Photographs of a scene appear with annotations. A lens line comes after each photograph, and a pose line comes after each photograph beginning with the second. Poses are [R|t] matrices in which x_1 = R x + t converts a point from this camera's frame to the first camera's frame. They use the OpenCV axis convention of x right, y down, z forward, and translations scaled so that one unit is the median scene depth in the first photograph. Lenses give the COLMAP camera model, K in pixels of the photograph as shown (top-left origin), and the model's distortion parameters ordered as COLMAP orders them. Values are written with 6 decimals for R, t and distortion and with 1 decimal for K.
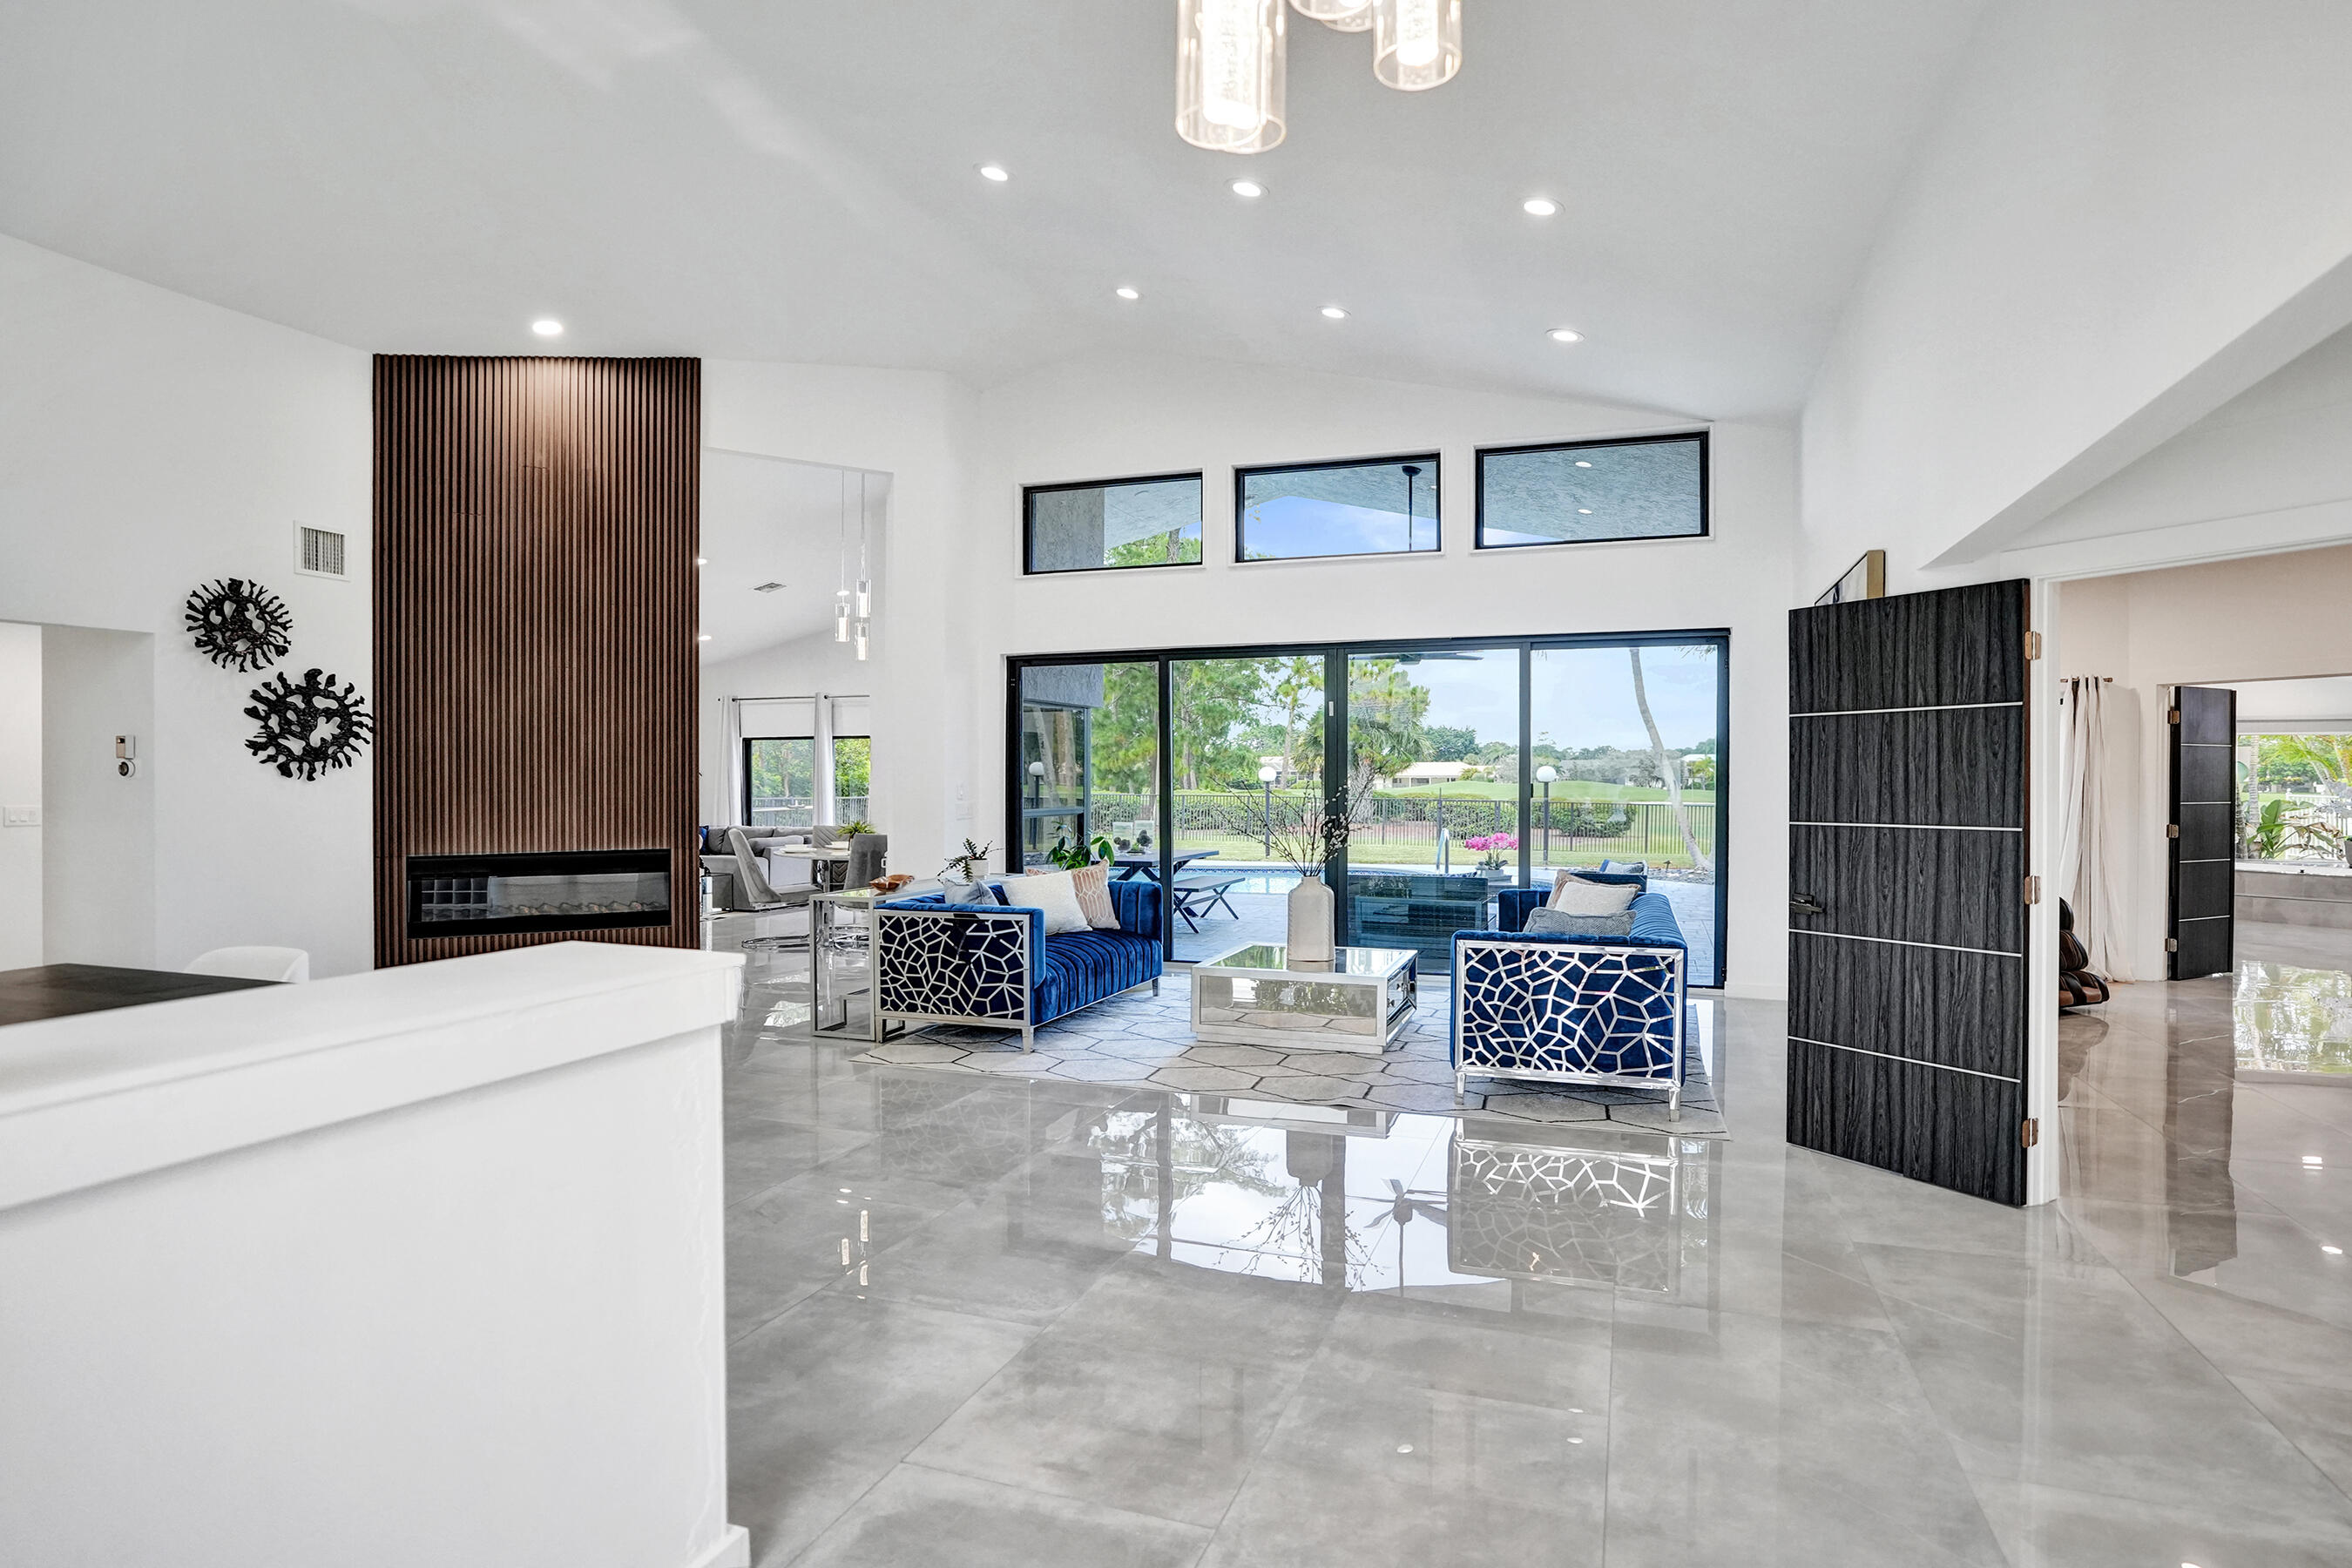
lens RADIAL K [[1250.6, 0, 1180.0], [0, 1250.6, 791.0], [0, 0, 1]] dist [-0.062420, 0.033072]
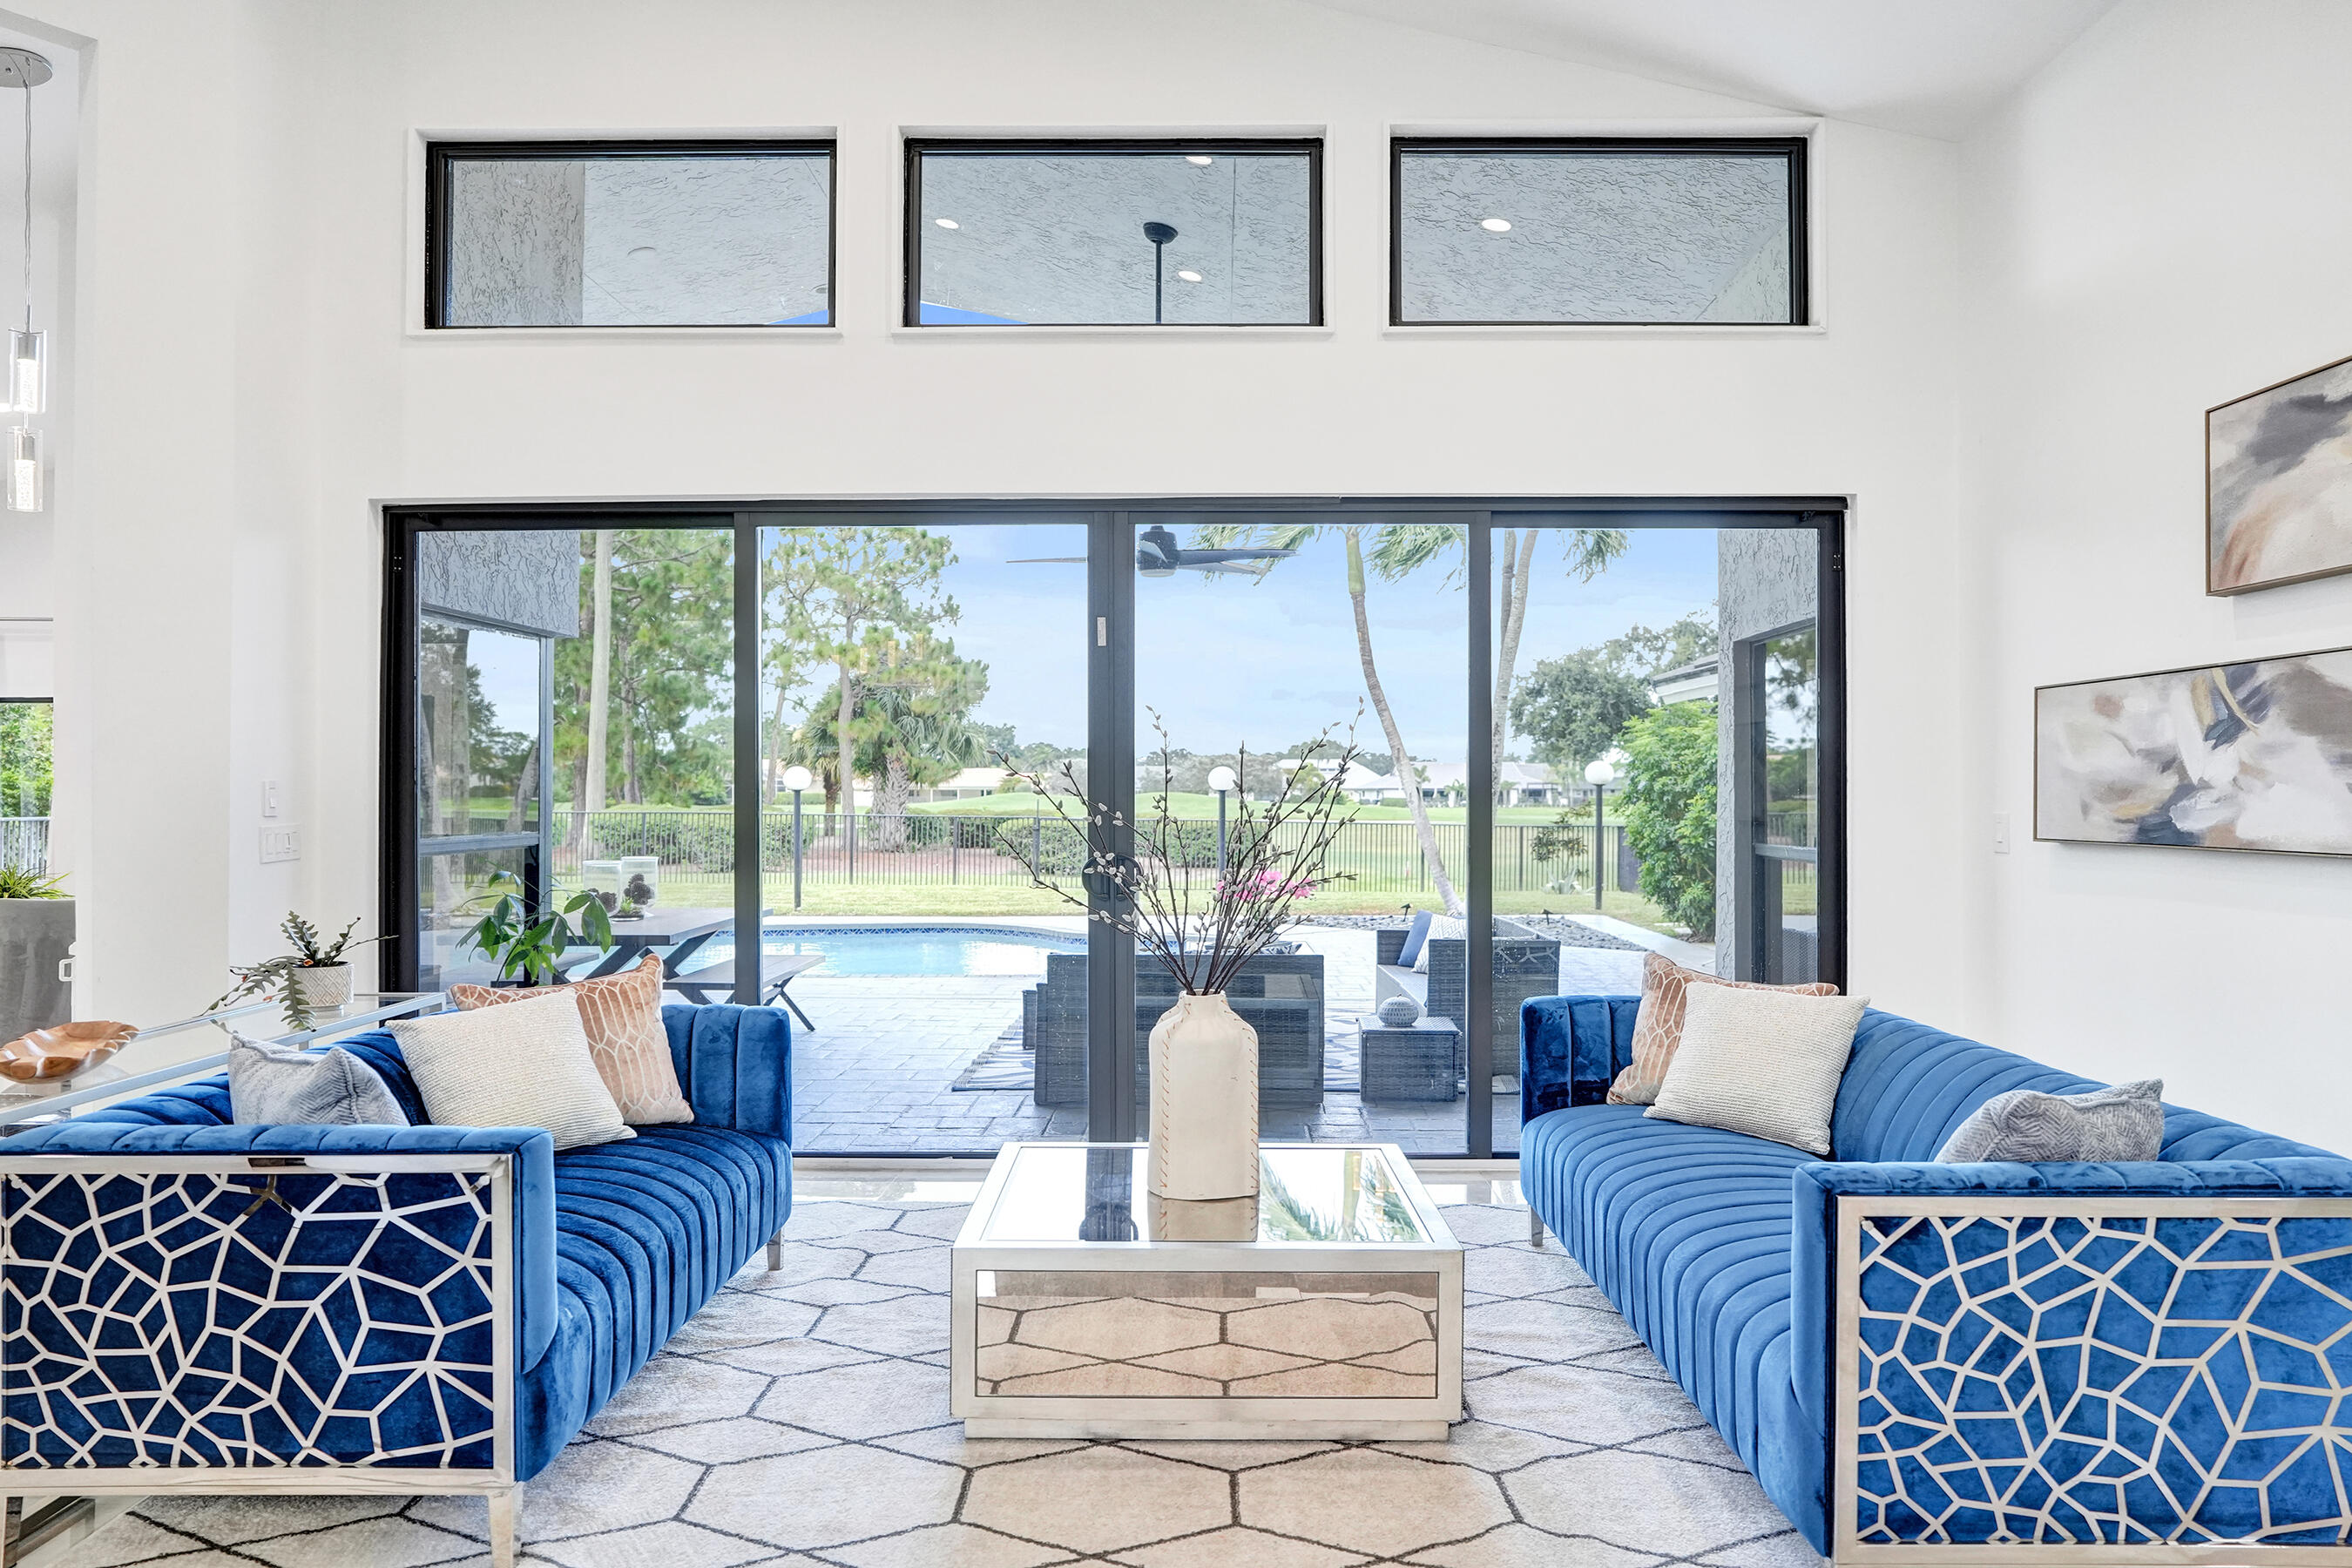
lens RADIAL K [[1685.2, 0, 1177.9], [0, 1685.2, 773.9], [0, 0, 1]] dist [-0.028199, 0.023833]
pose [[0.946106, 0.003380, 0.323839, -0.093785], [0.003088, 0.999806, -0.019458, 0.005267], [-0.323842, 0.019410, 0.945912, 0.490970]]
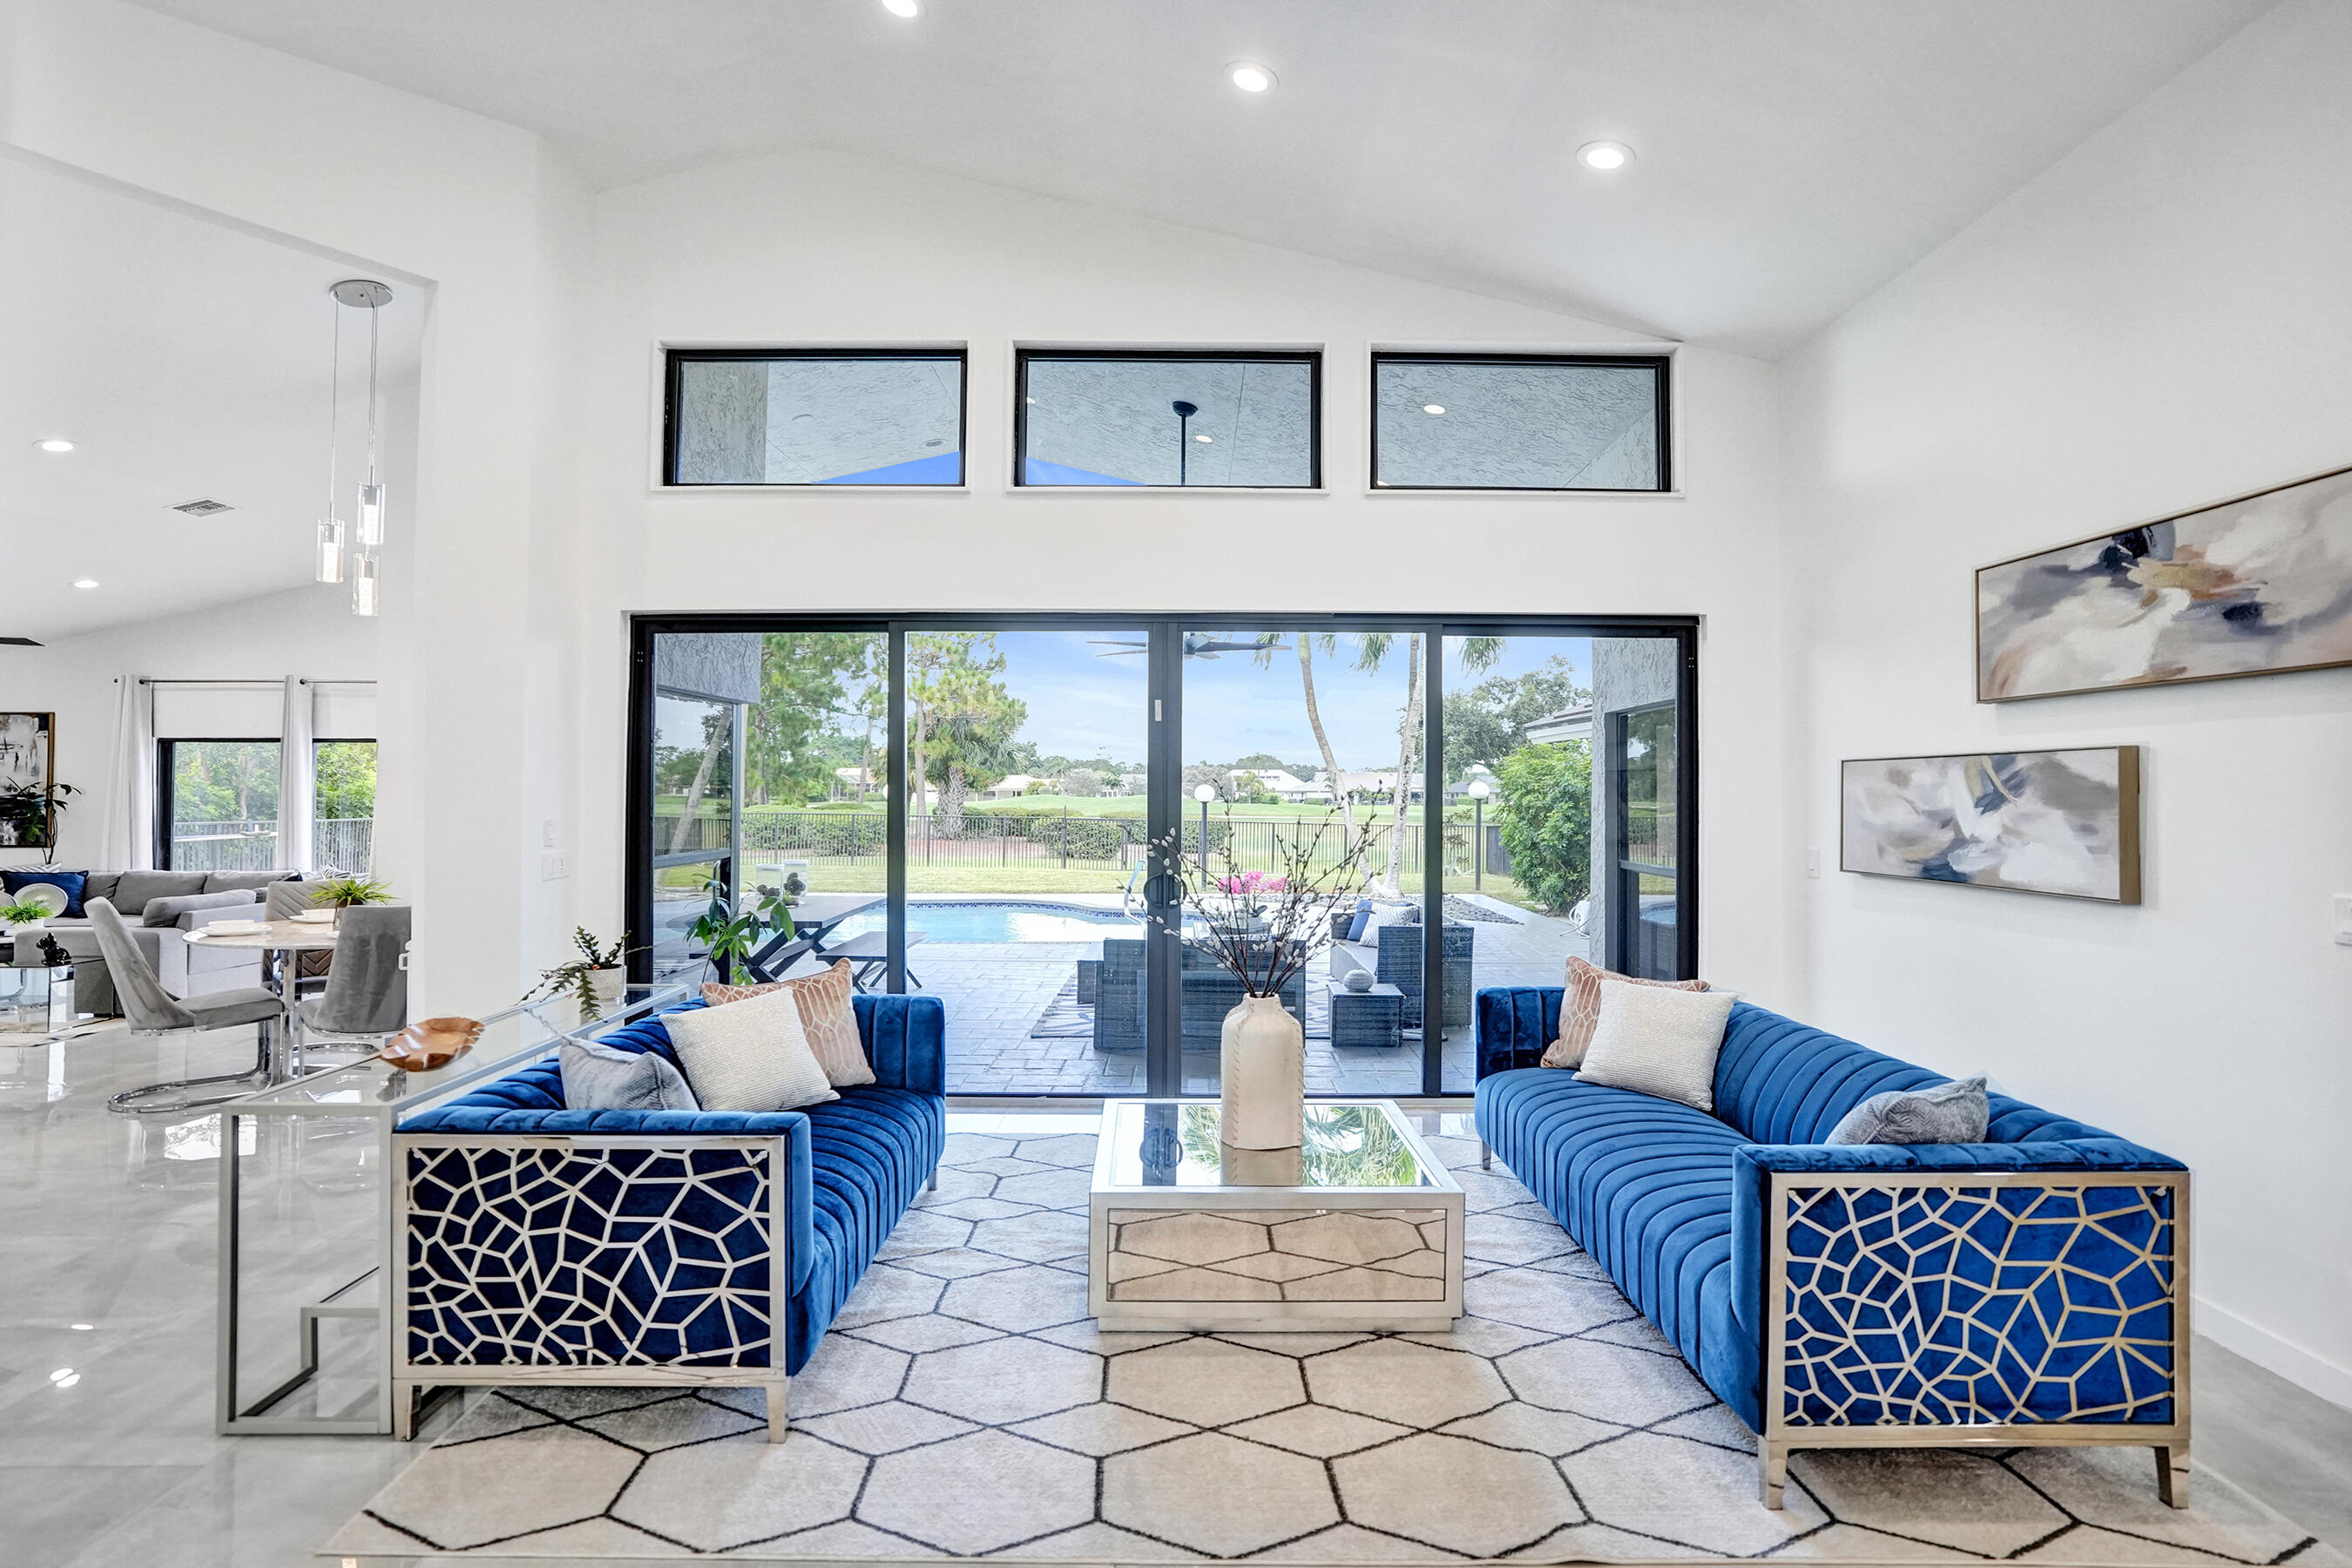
lens RADIAL K [[1231.0, 0, 1174.5], [0, 1231.0, 768.0], [0, 0, 1]] dist [-0.057200, 0.031870]
pose [[0.941050, 0.011306, 0.338078, -0.133430], [-0.001670, 0.999584, -0.028778, -0.021774], [-0.338263, 0.026517, 0.940678, 0.510296]]
